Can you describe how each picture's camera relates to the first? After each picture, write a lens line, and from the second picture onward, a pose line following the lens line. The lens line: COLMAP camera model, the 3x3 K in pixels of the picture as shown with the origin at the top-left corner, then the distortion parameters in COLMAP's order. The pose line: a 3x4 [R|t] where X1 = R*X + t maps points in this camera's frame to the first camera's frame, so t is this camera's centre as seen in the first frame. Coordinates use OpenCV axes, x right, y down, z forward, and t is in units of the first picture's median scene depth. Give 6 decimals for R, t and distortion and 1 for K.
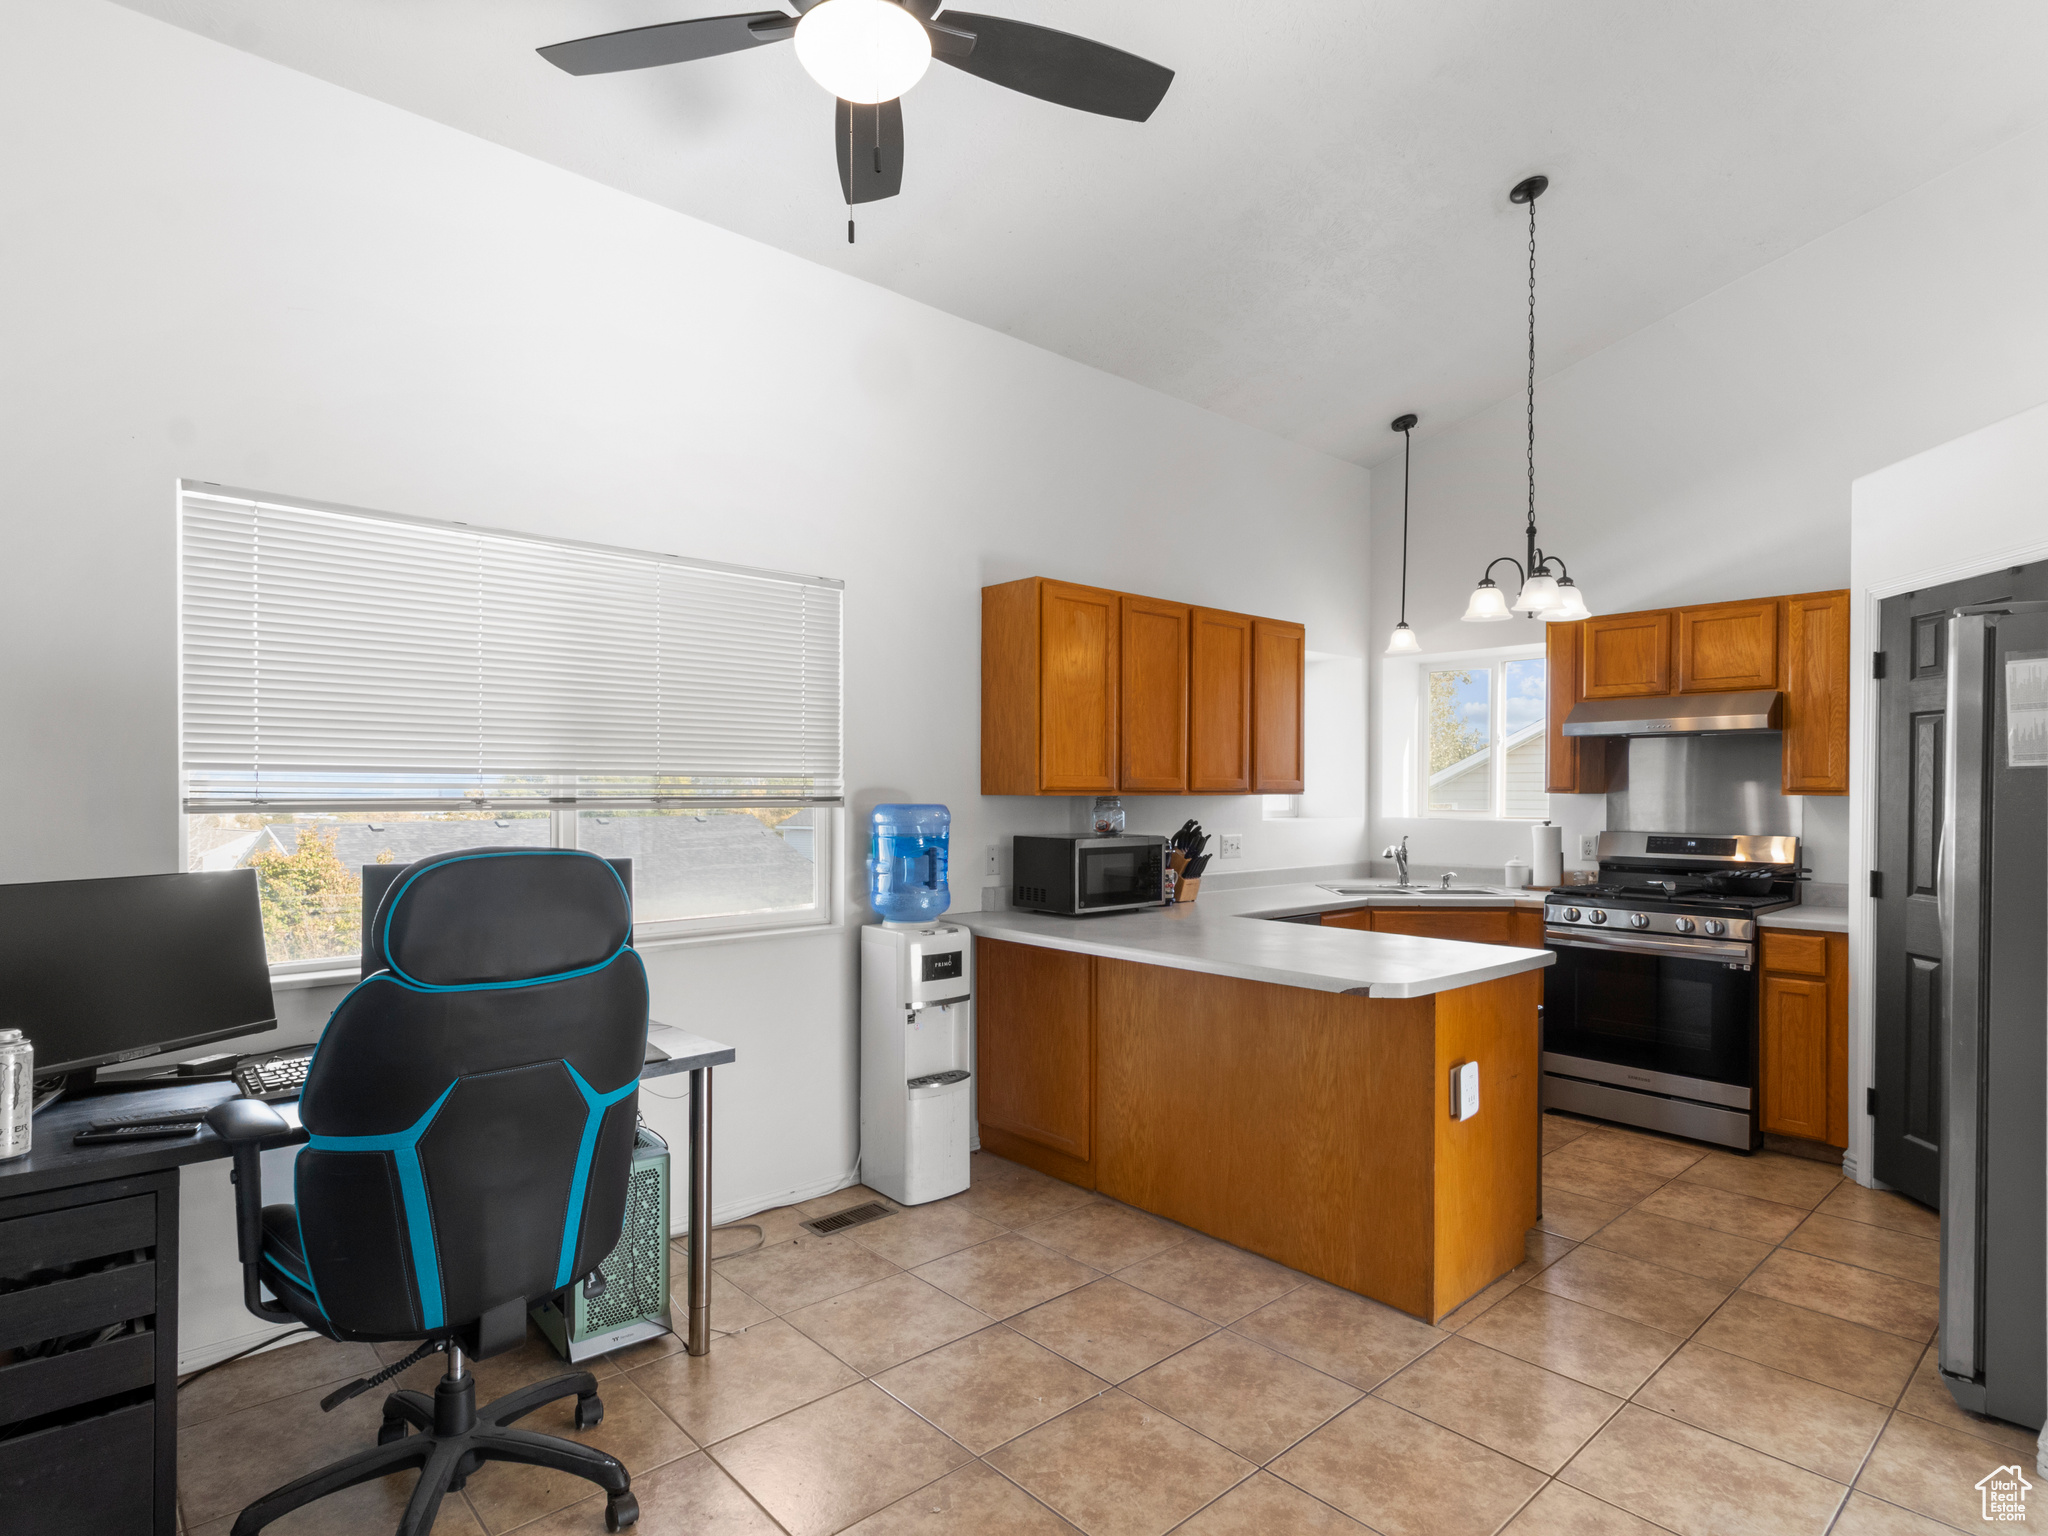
lens RADIAL K [[1092.3, 0, 1029.5], [0, 1092.3, 782.6], [0, 0, 1]] dist [0.000526, -0.000218]
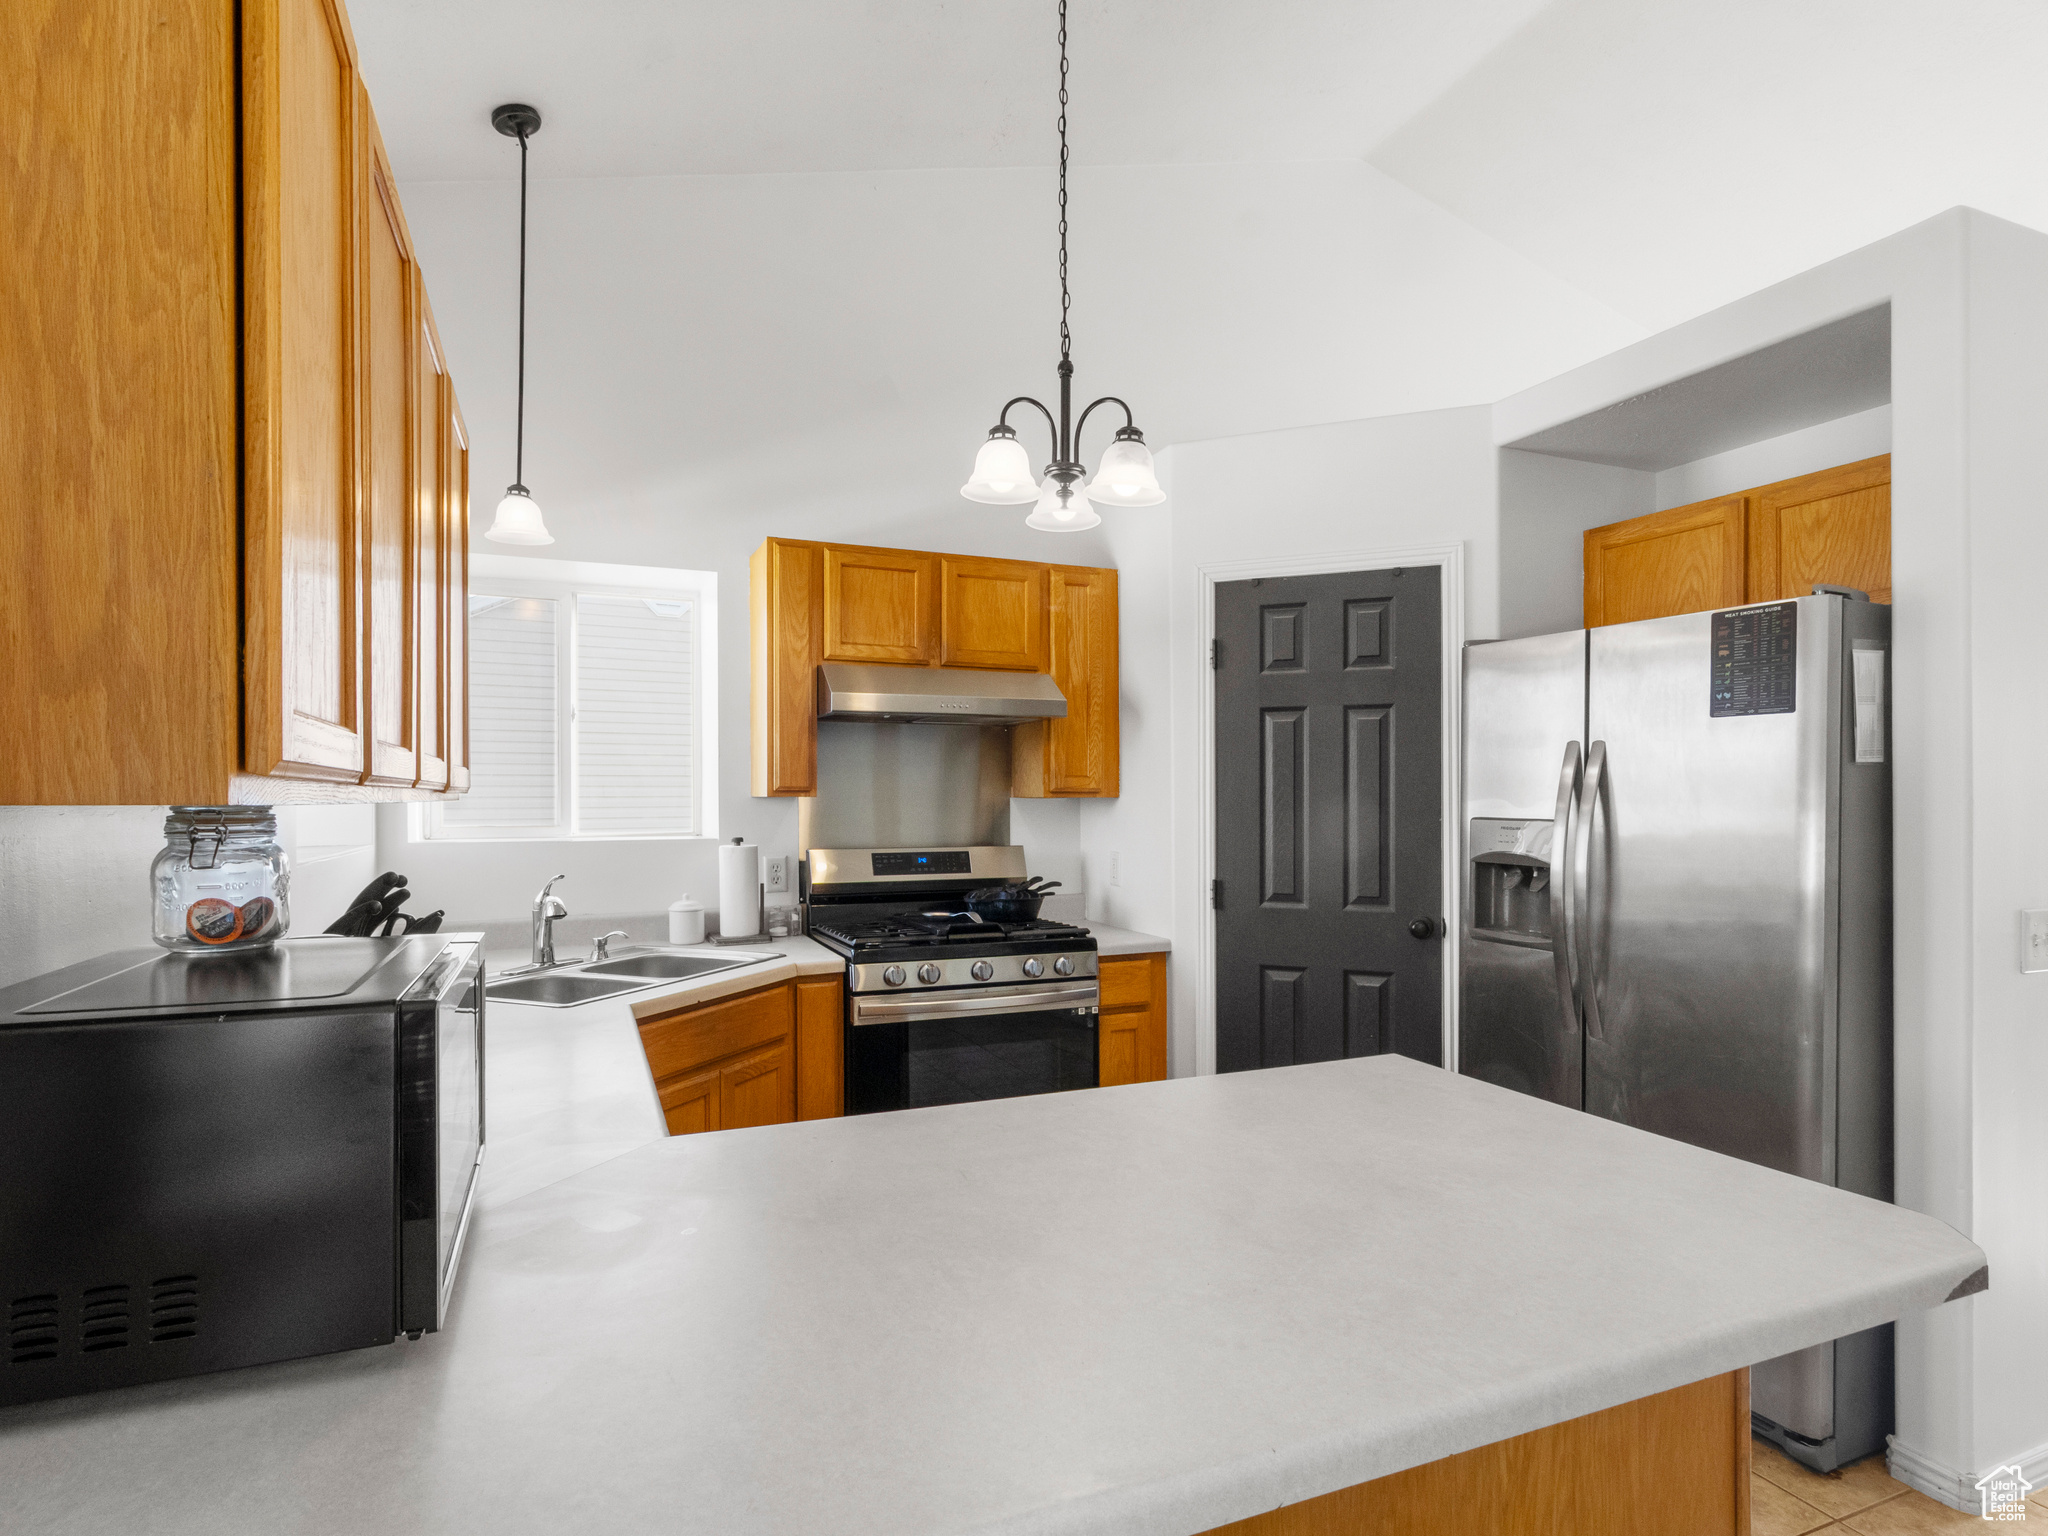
lens RADIAL K [[1092.3, 0, 1026.4], [0, 1092.3, 801.5], [0, 0, 1]] dist [0.000526, -0.000218]
pose [[0.330112, -0.005762, 0.943924, -0.115896], [-0.005810, 0.999950, 0.008136, 0.007883], [-0.943924, -0.008170, 0.330062, 0.728108]]
